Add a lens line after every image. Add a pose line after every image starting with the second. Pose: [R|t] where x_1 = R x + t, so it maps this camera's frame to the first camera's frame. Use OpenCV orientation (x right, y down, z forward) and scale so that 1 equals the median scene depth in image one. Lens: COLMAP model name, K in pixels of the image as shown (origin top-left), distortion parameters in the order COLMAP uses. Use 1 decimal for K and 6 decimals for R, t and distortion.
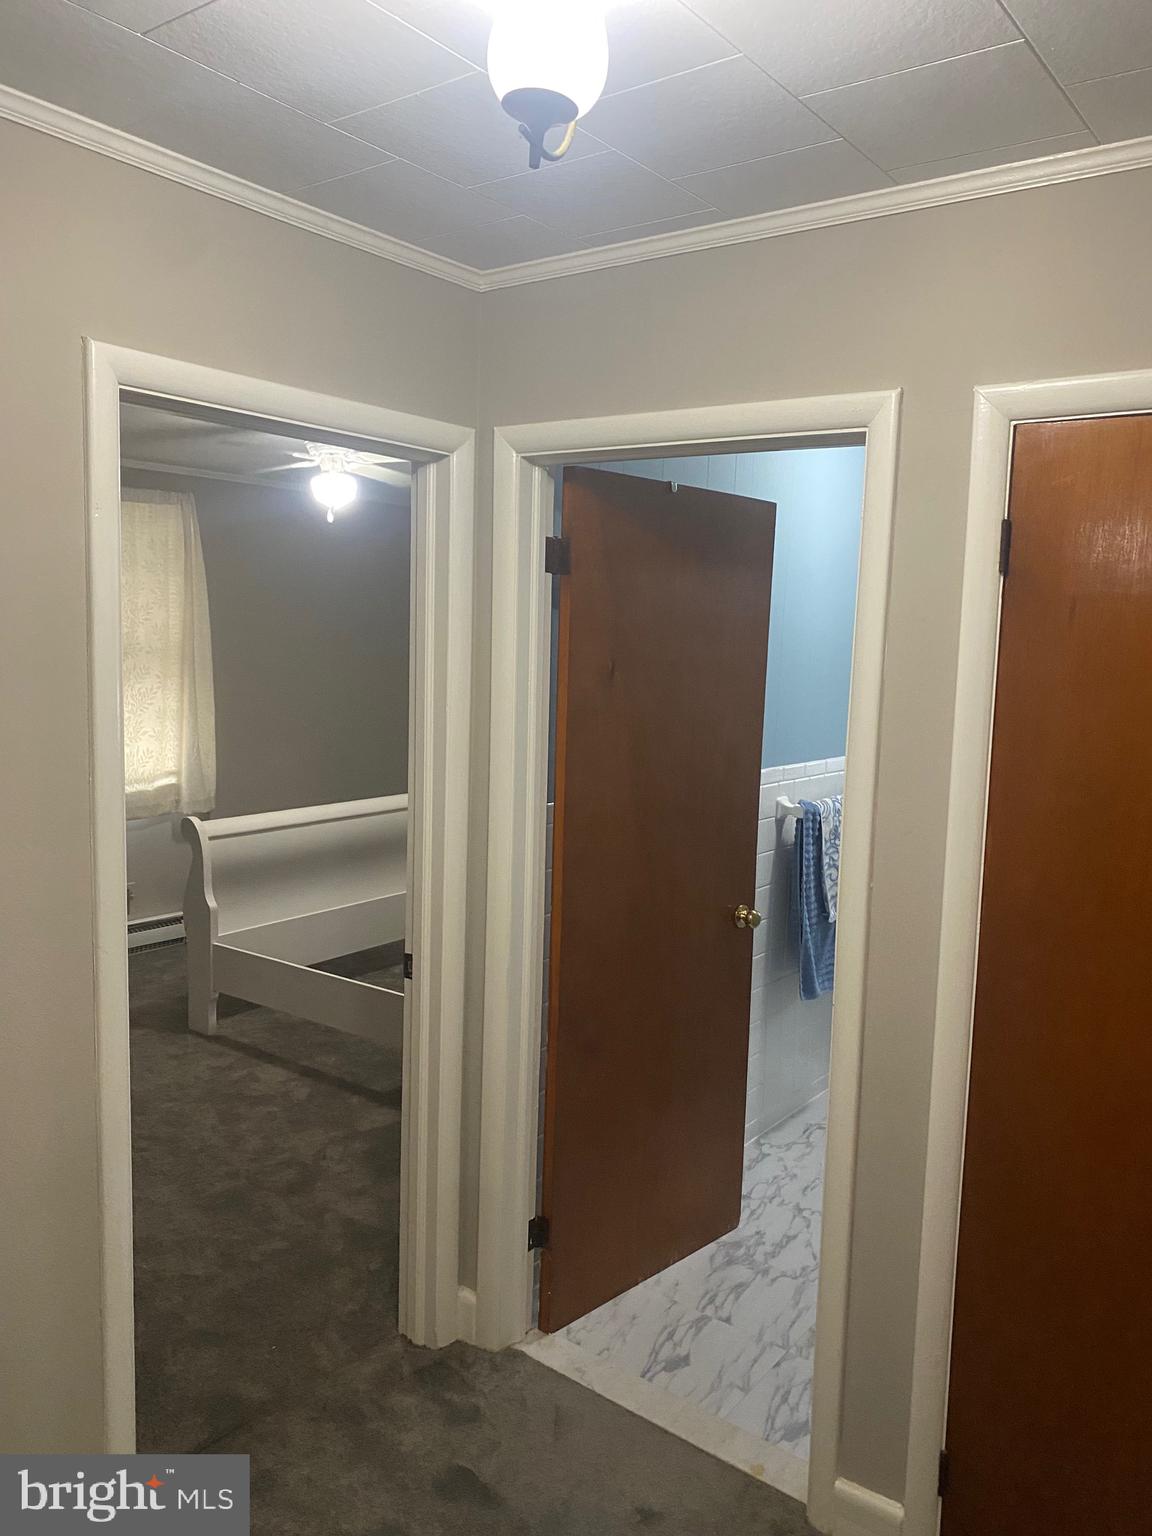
lens RADIAL K [[1172.8, 0, 564.2], [0, 1172.8, 774.8], [0, 0, 1]] dist [0.111627, -0.238846]
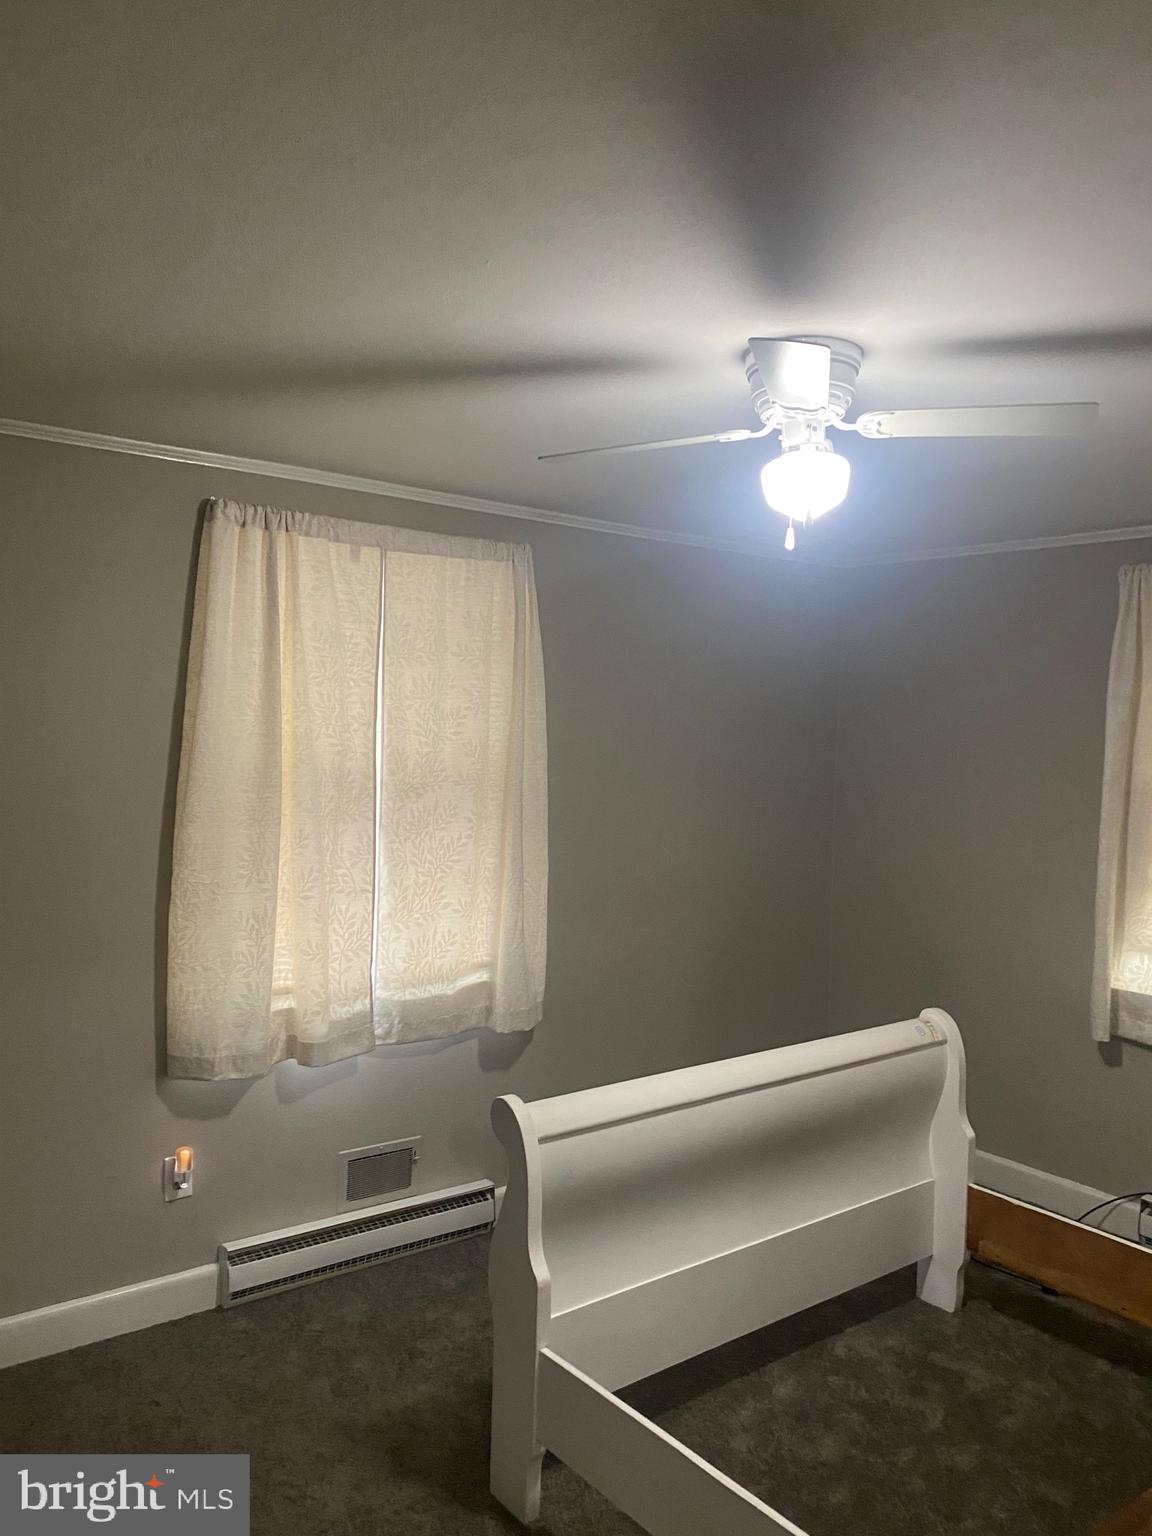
lens RADIAL K [[1172.8, 0, 564.2], [0, 1172.8, 774.8], [0, 0, 1]] dist [0.111627, -0.238846]
pose [[0.966748, 0.011987, -0.255448, -0.125086], [-0.034905, 0.995737, -0.085374, -0.053633], [0.253336, 0.091452, 0.963046, 0.381903]]
